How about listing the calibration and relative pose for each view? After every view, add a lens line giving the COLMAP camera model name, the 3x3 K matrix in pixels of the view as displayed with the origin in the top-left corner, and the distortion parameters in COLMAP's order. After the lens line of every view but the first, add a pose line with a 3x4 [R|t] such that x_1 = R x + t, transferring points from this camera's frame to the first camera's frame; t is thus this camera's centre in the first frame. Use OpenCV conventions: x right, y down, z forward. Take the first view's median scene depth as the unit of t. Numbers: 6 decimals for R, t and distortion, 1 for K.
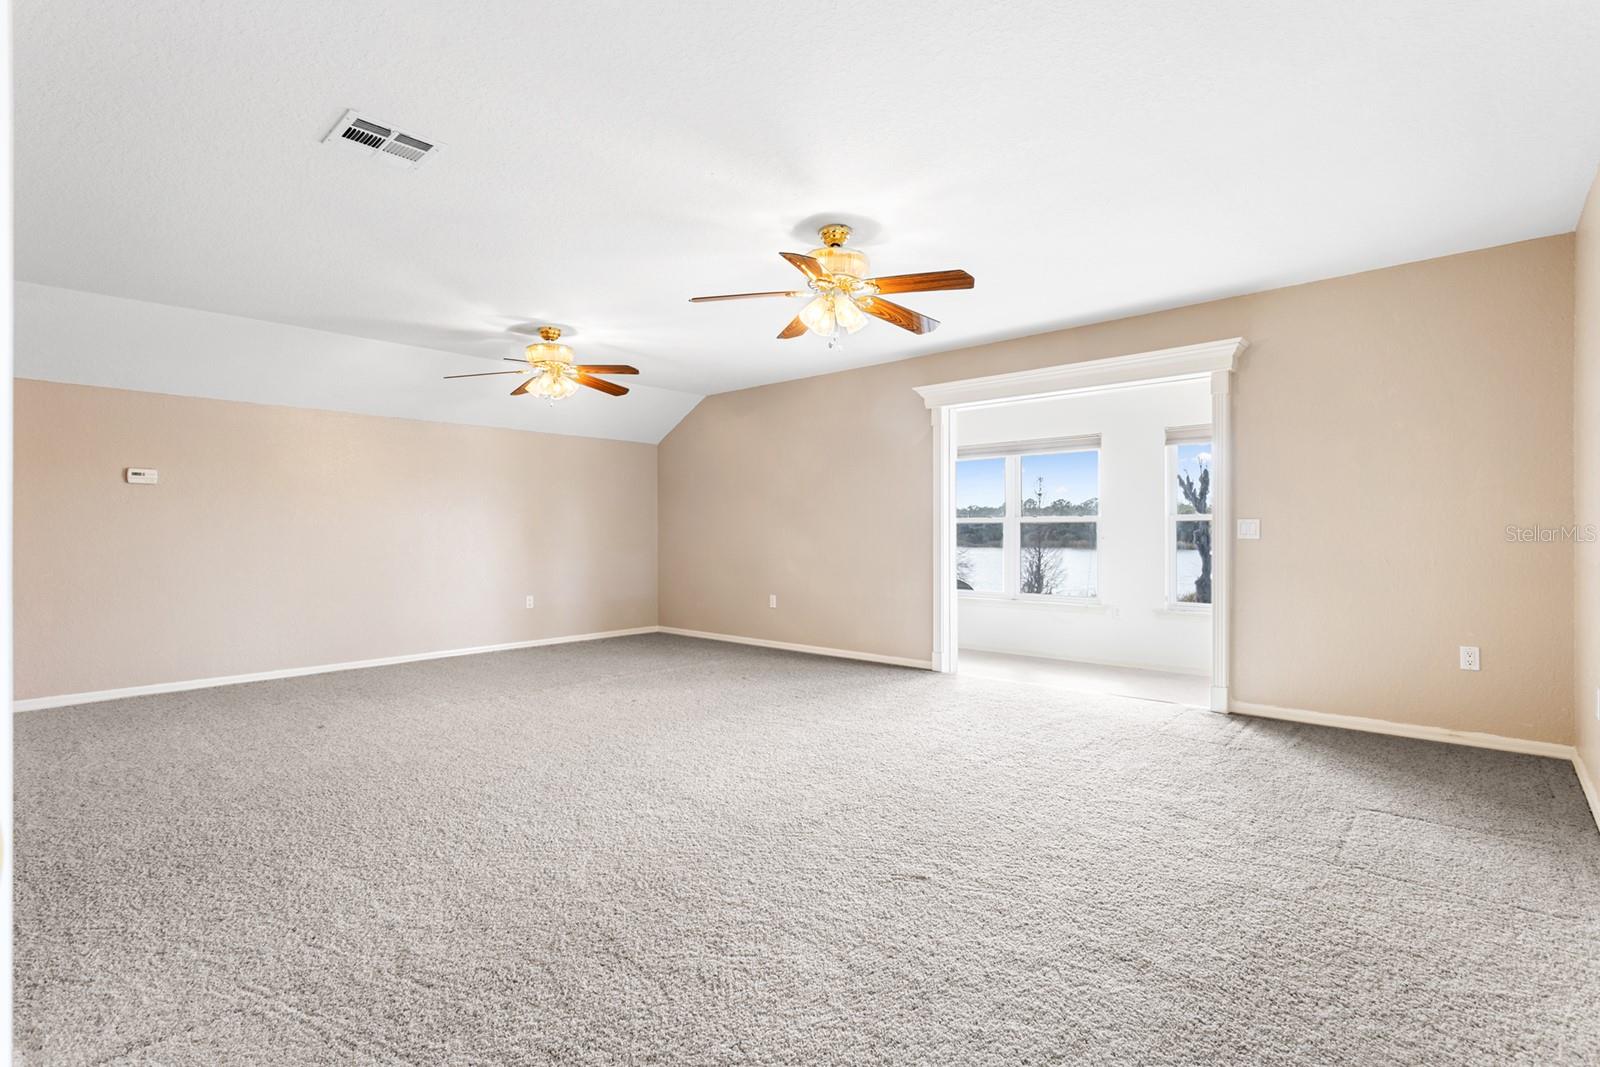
lens RADIAL K [[785.5, 0, 800.2], [0, 785.5, 537.9], [0, 0, 1]] dist [-0.032470, 0.017809]
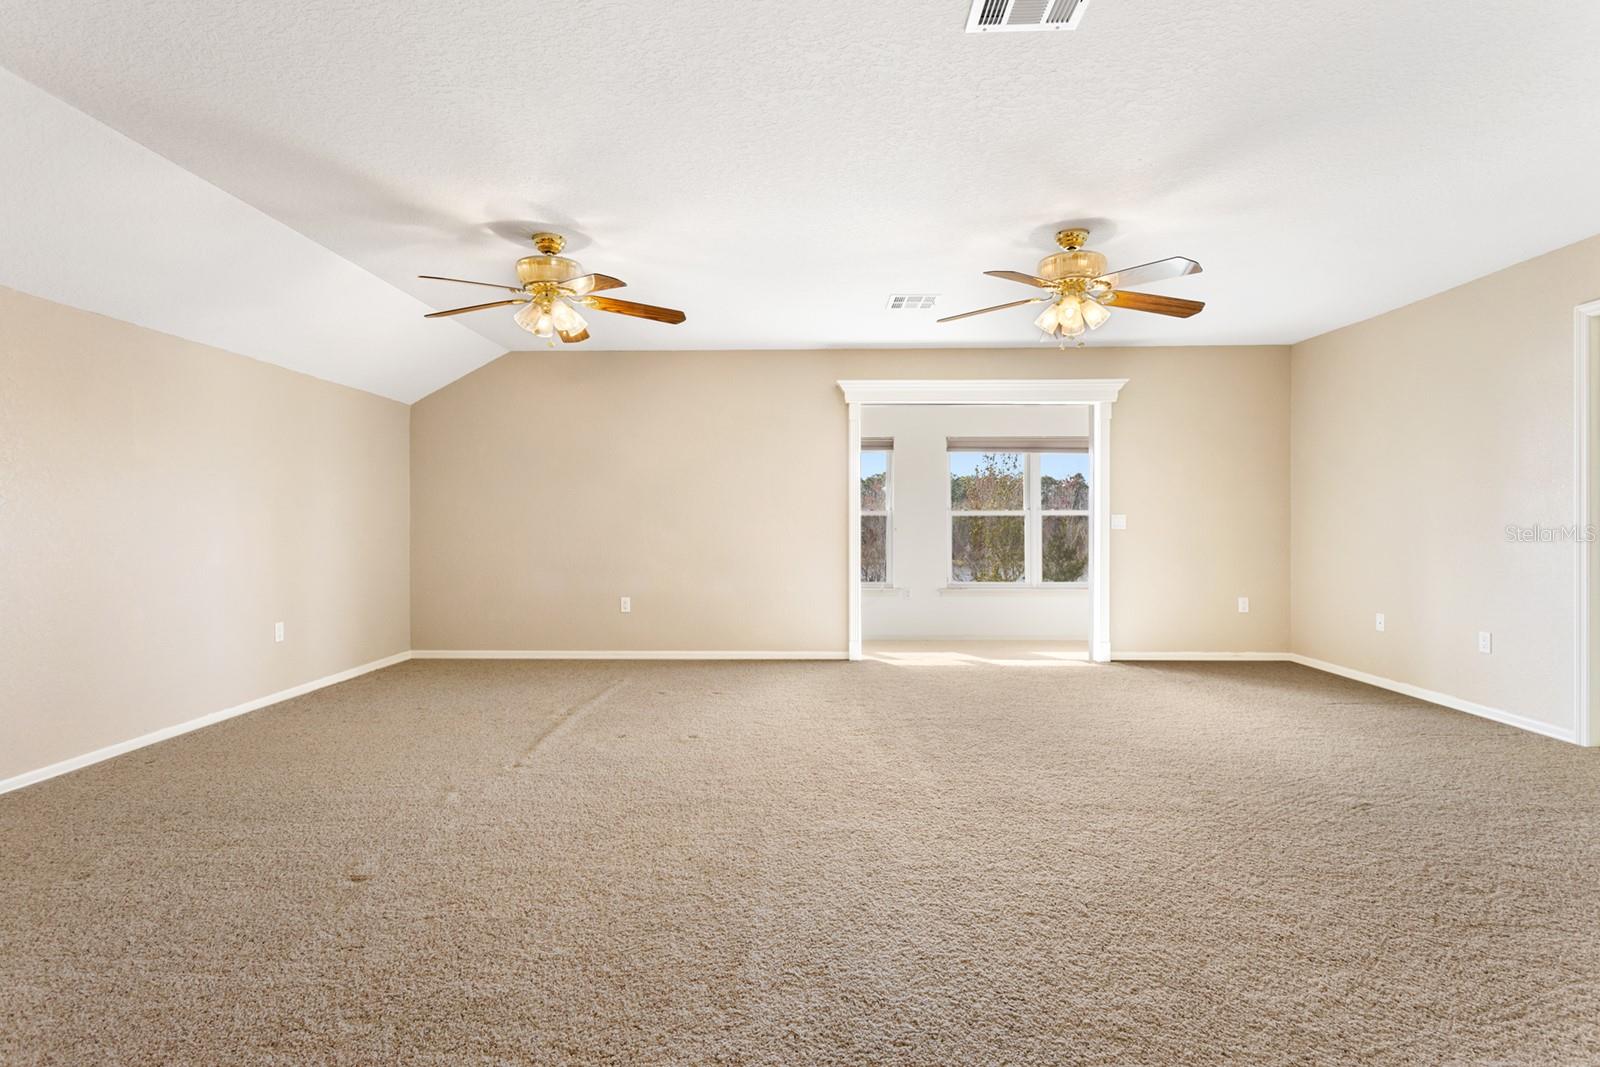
lens RADIAL K [[785.5, 0, 798.0], [0, 785.5, 529.0], [0, 0, 1]] dist [-0.032470, 0.017809]
pose [[0.744717, -0.003090, 0.667373, -0.503625], [0.003636, 0.999993, 0.000572, -0.001585], [-0.667370, 0.002000, 0.744723, 0.258328]]
